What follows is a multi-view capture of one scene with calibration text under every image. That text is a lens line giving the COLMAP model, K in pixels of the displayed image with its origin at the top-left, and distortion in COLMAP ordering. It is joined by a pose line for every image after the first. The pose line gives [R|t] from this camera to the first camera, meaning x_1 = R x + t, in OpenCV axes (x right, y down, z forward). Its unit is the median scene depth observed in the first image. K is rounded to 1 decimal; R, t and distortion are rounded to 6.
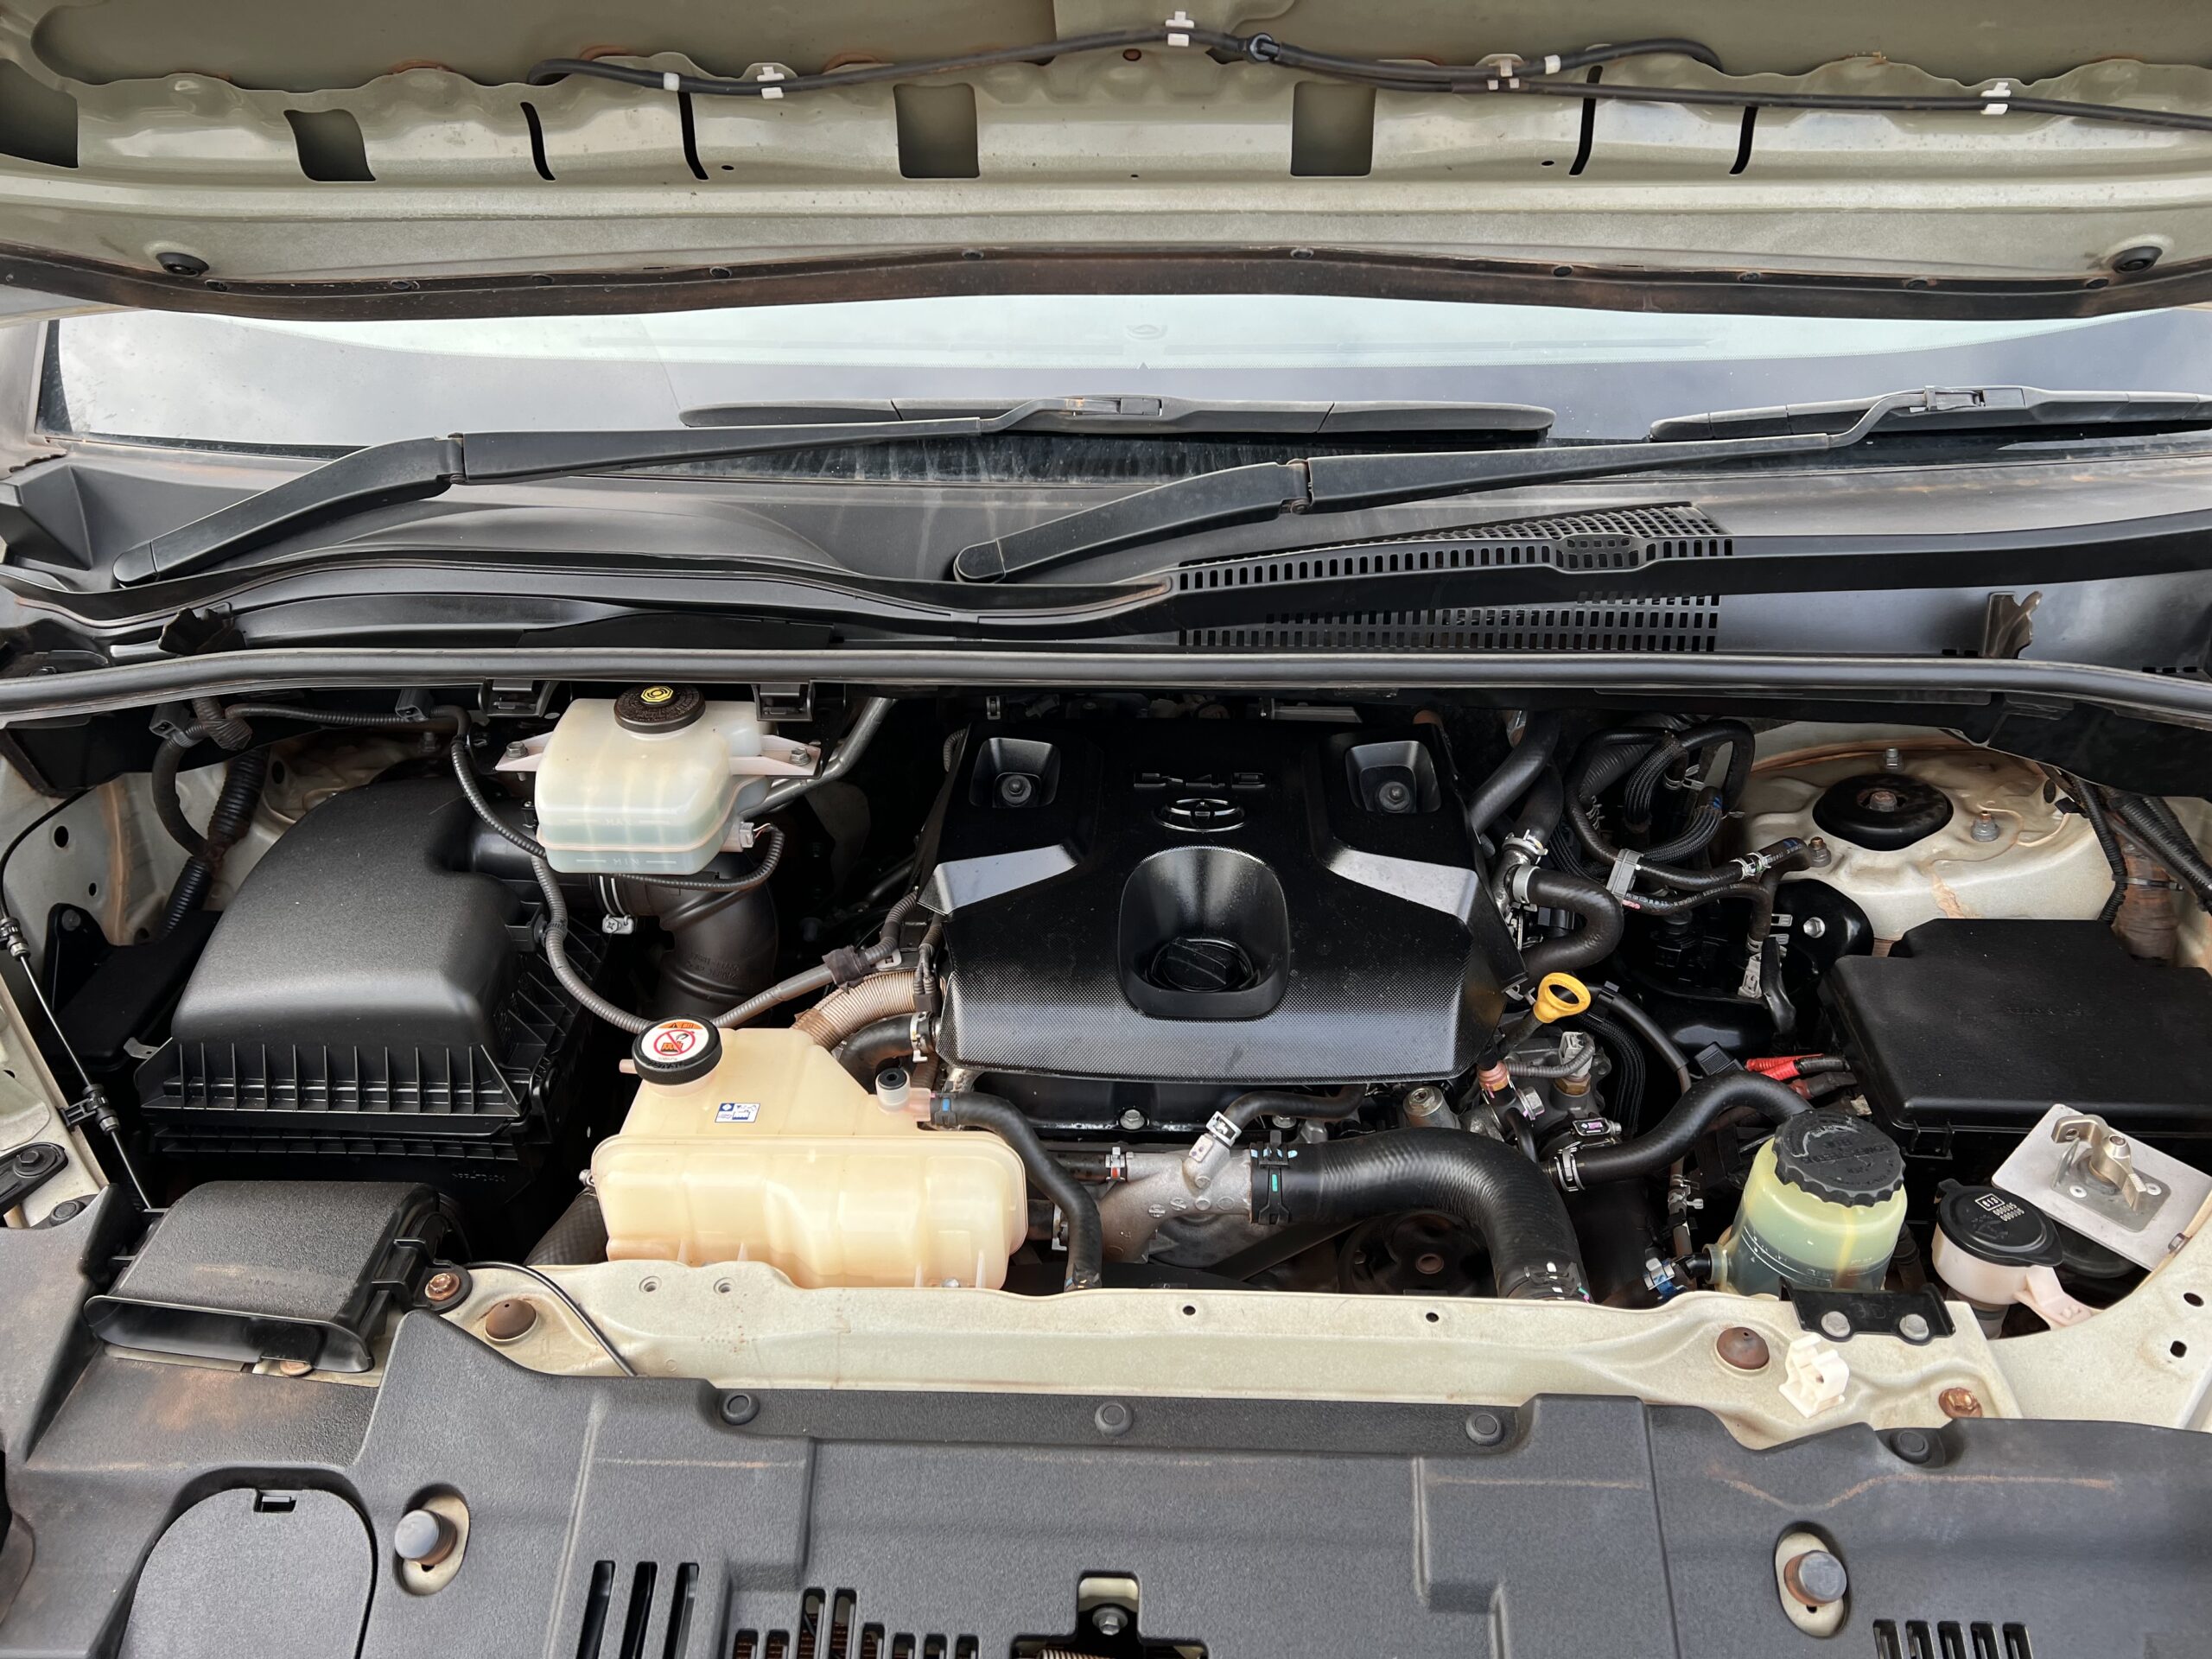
lens RADIAL K [[1697.1, 0, 1106.0], [0, 1697.1, 829.5], [0, 0, 1]] dist [0.055343, -0.066873]
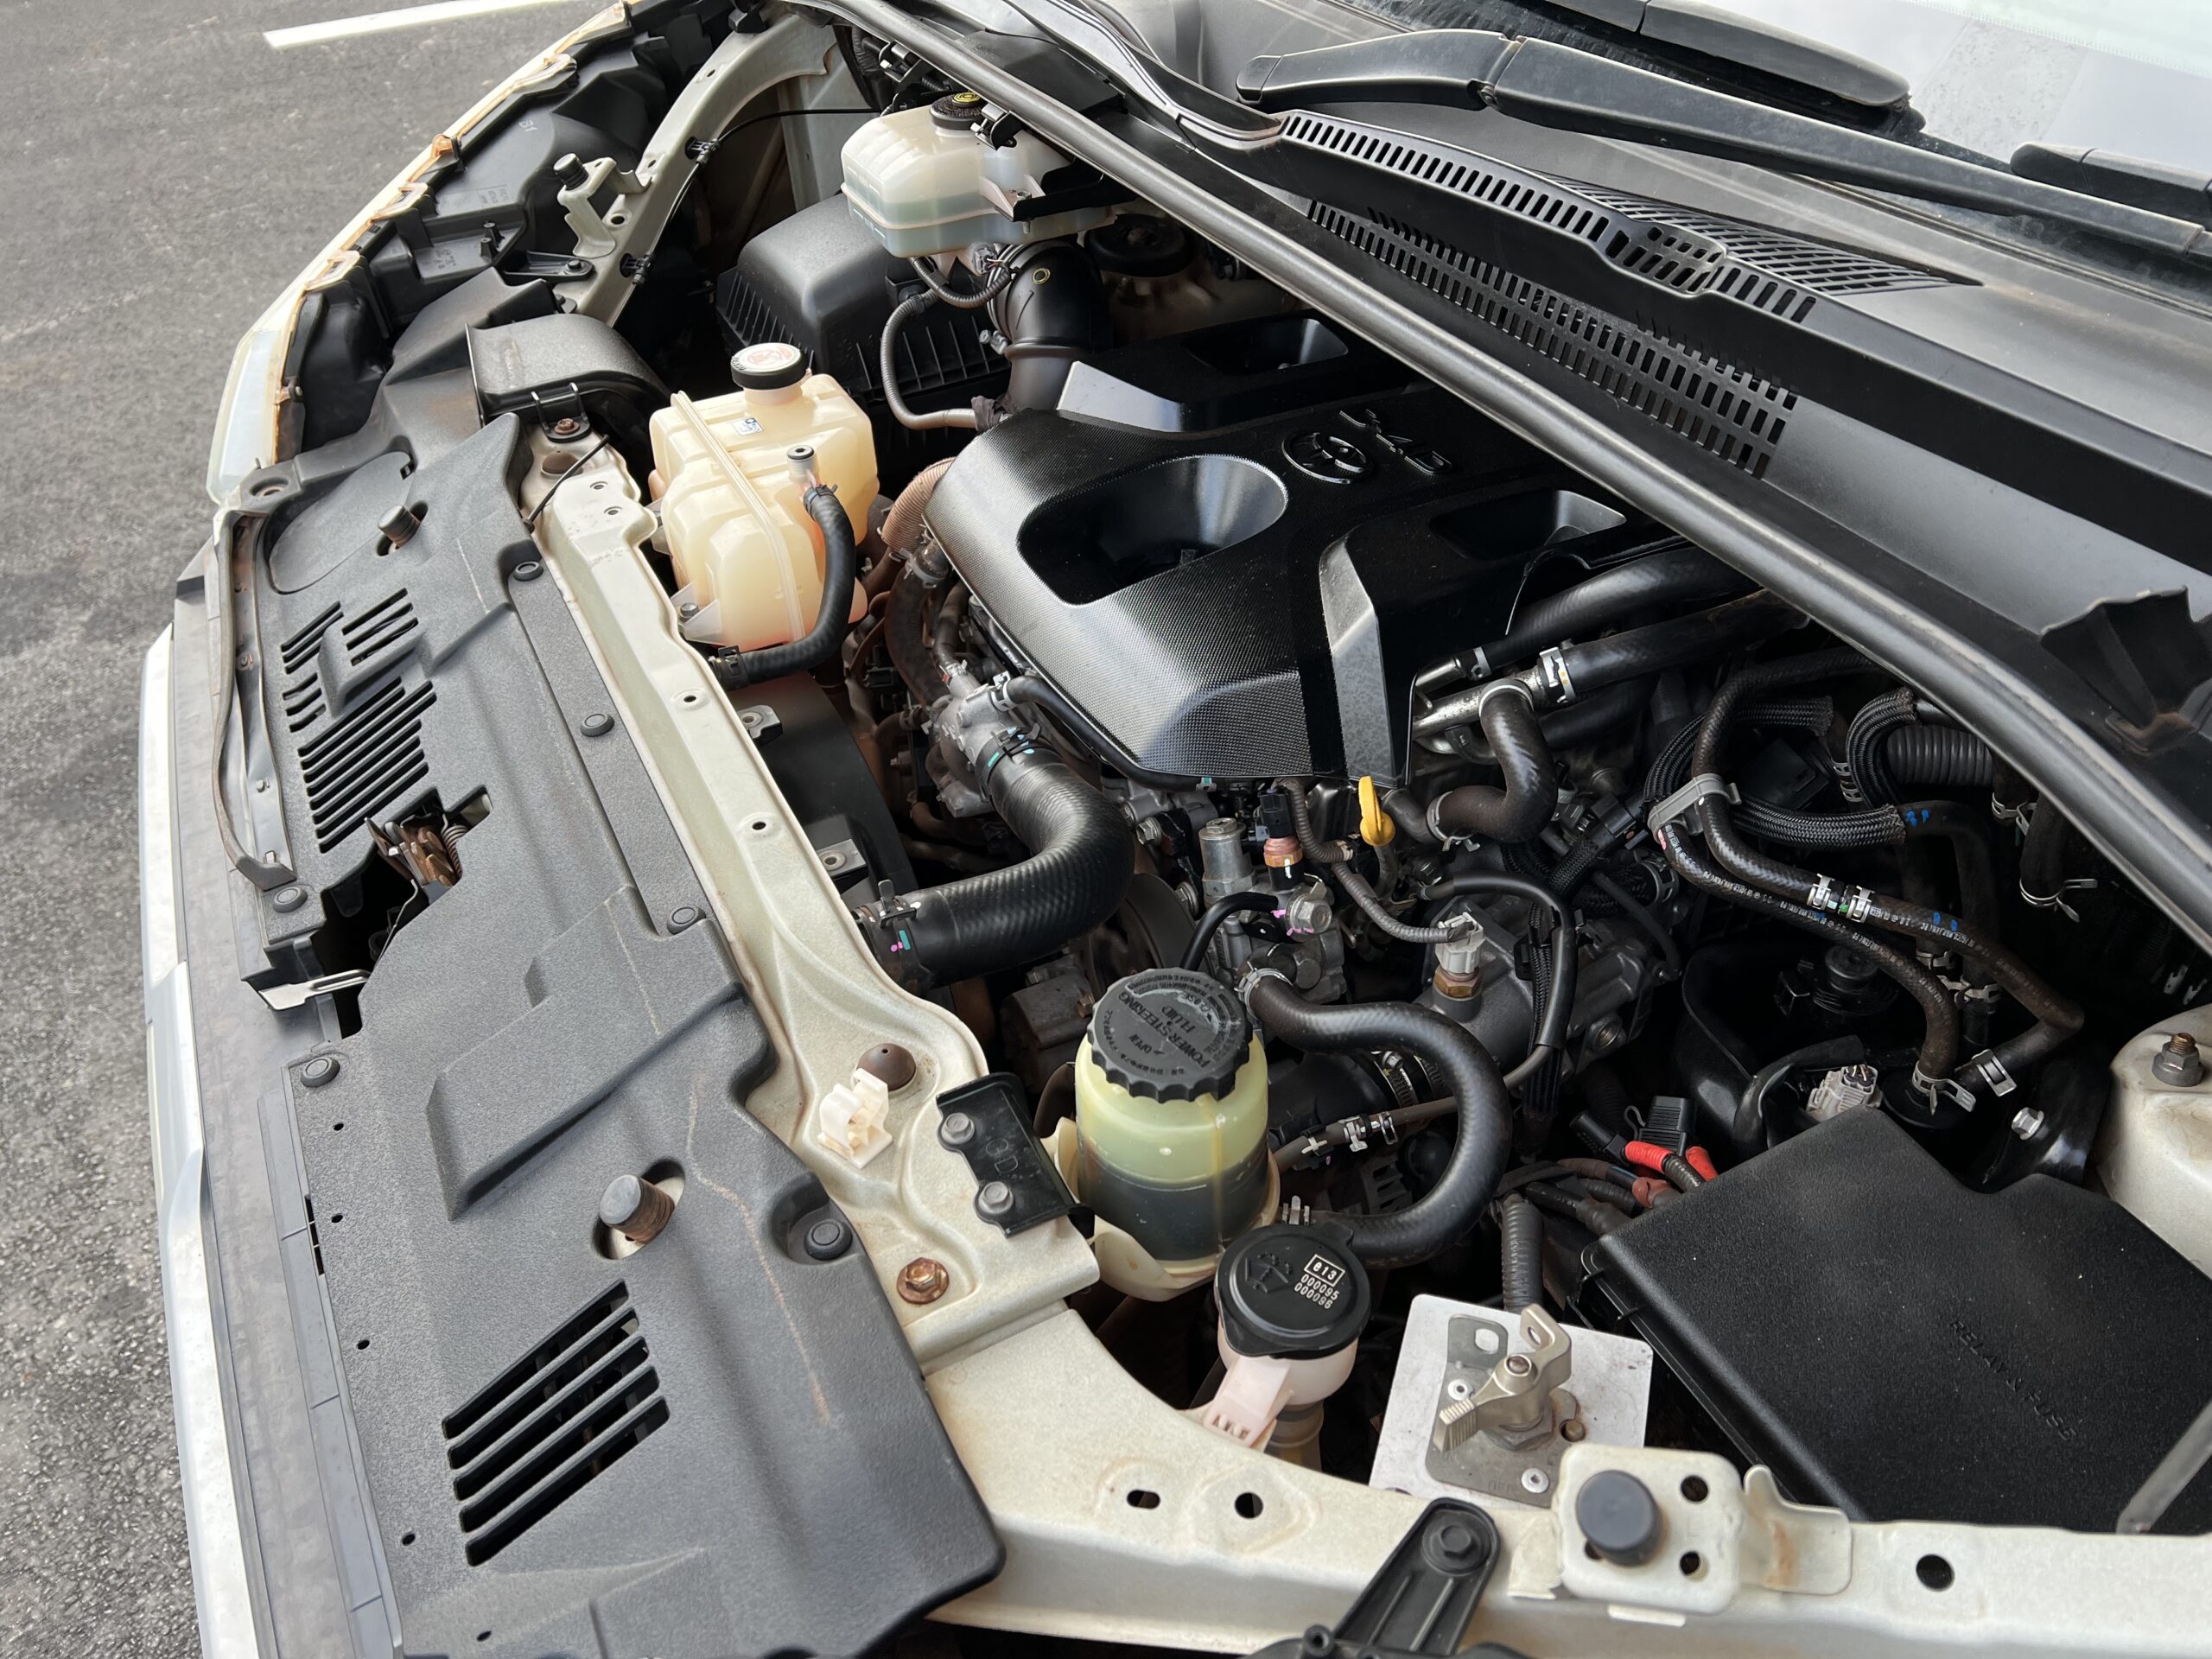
lens RADIAL K [[1697.1, 0, 1106.0], [0, 1697.1, 829.5], [0, 0, 1]] dist [0.055343, -0.066873]
pose [[0.475000, 0.551592, -0.685654, 0.757502], [-0.464370, 0.818963, 0.337135, -0.100108], [0.747486, 0.158258, 0.645150, 0.428709]]
